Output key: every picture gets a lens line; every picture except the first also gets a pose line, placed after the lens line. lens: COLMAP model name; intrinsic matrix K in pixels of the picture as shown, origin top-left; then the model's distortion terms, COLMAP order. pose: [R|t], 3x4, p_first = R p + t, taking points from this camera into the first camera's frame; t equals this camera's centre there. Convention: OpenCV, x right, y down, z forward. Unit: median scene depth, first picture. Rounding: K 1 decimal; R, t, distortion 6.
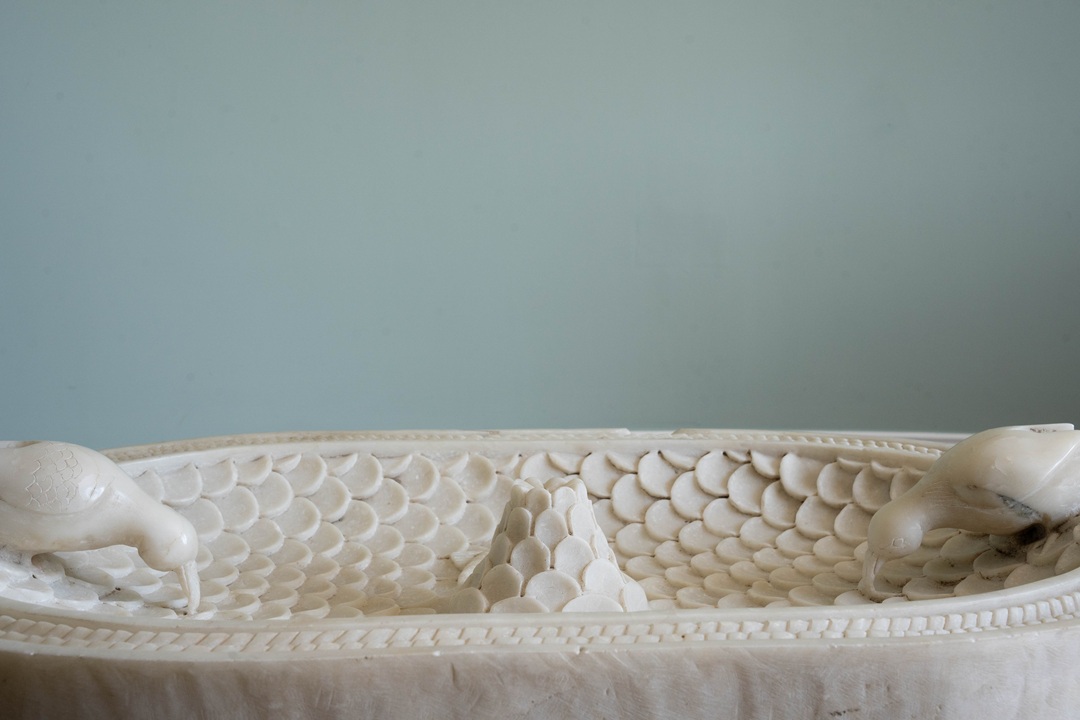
lens RADIAL K [[1499.9, 0, 540.0], [0, 1499.9, 360.0], [0, 0, 1]] dist [0.029102, 0.572484]
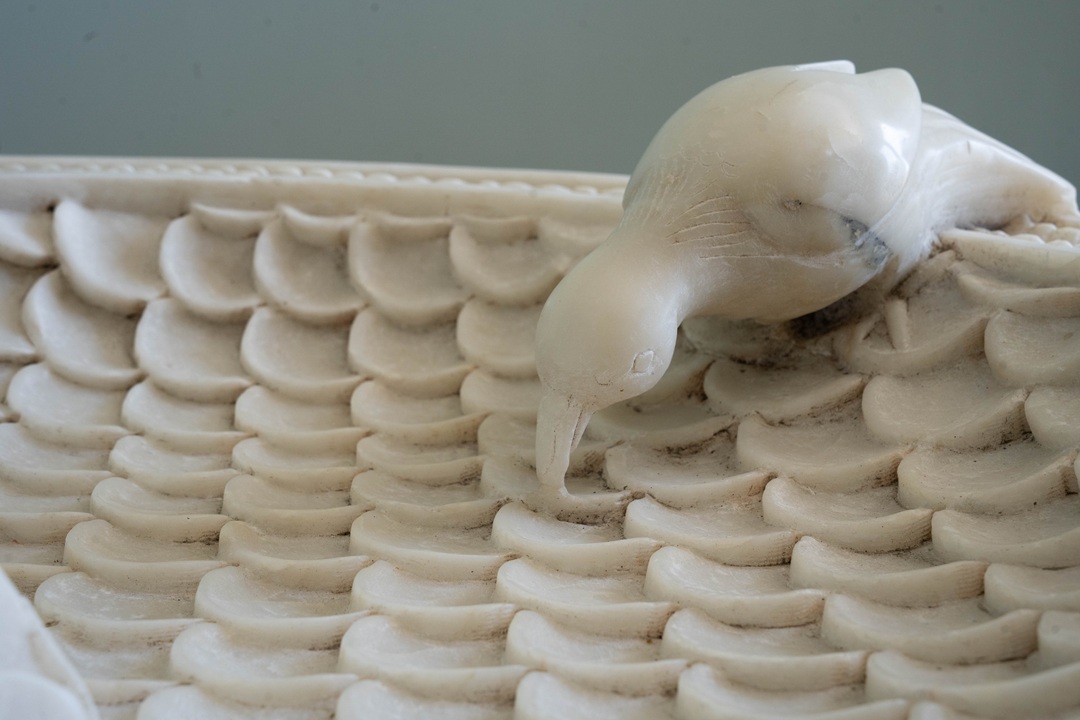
lens RADIAL K [[1844.9, 0, 540.0], [0, 1844.9, 360.0], [0, 0, 1]] dist [0.007276, 2.991226]
pose [[0.722355, -0.102935, 0.683818, -0.090393], [0.041200, 0.993509, 0.106031, 0.058874], [-0.690294, -0.048419, 0.721907, 0.575649]]
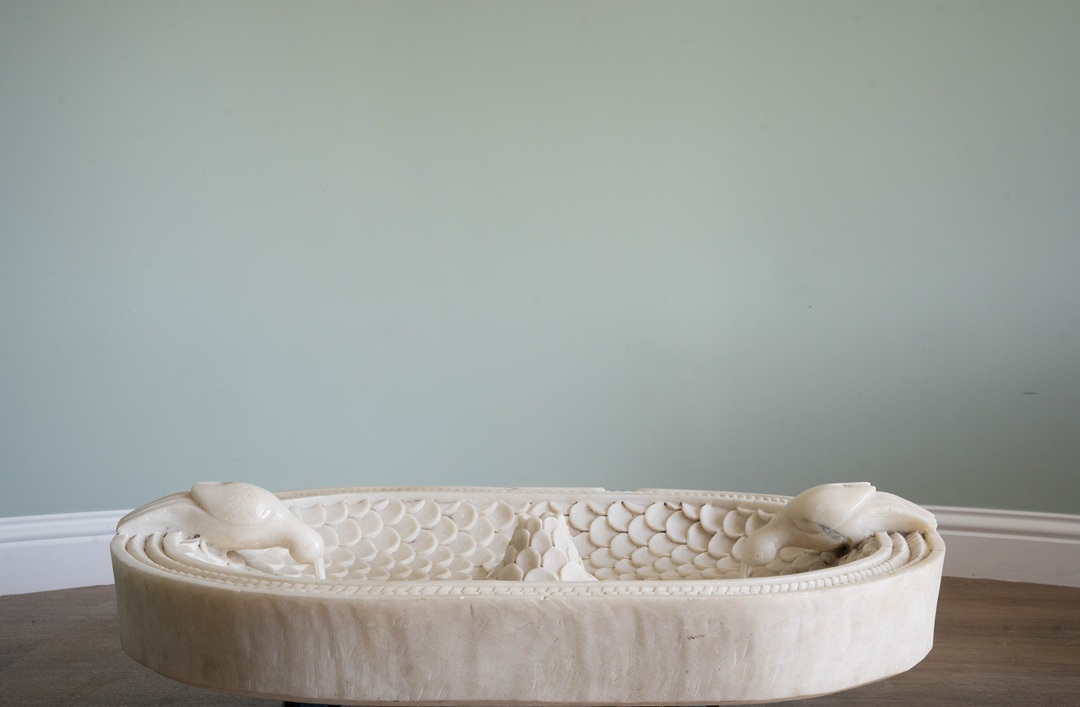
lens RADIAL K [[1218.4, 0, 540.0], [0, 1218.4, 353.5], [0, 0, 1]] dist [-0.057851, 0.002580]
pose [[0.999204, 0.011303, -0.038245, 0.043902], [-0.014513, 0.996298, -0.084735, 0.017527], [0.037146, 0.085223, 0.995669, -0.261341]]
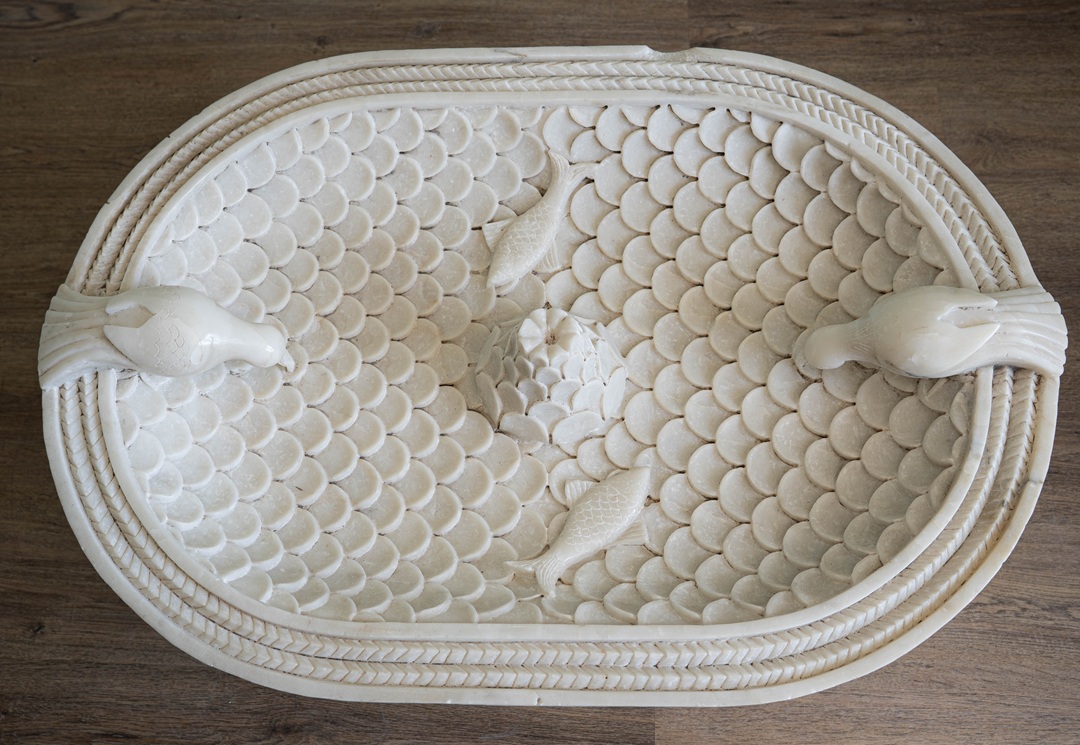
lens RADIAL K [[1182.7, 0, 471.5], [0, 1182.7, 350.3], [0, 0, 1]] dist [-0.109548, 0.016029]
pose [[0.992324, 0.061082, -0.107528, 0.040901], [0.065387, 0.478864, 0.875450, -0.653365], [0.104965, -0.875761, 0.471195, 0.440853]]
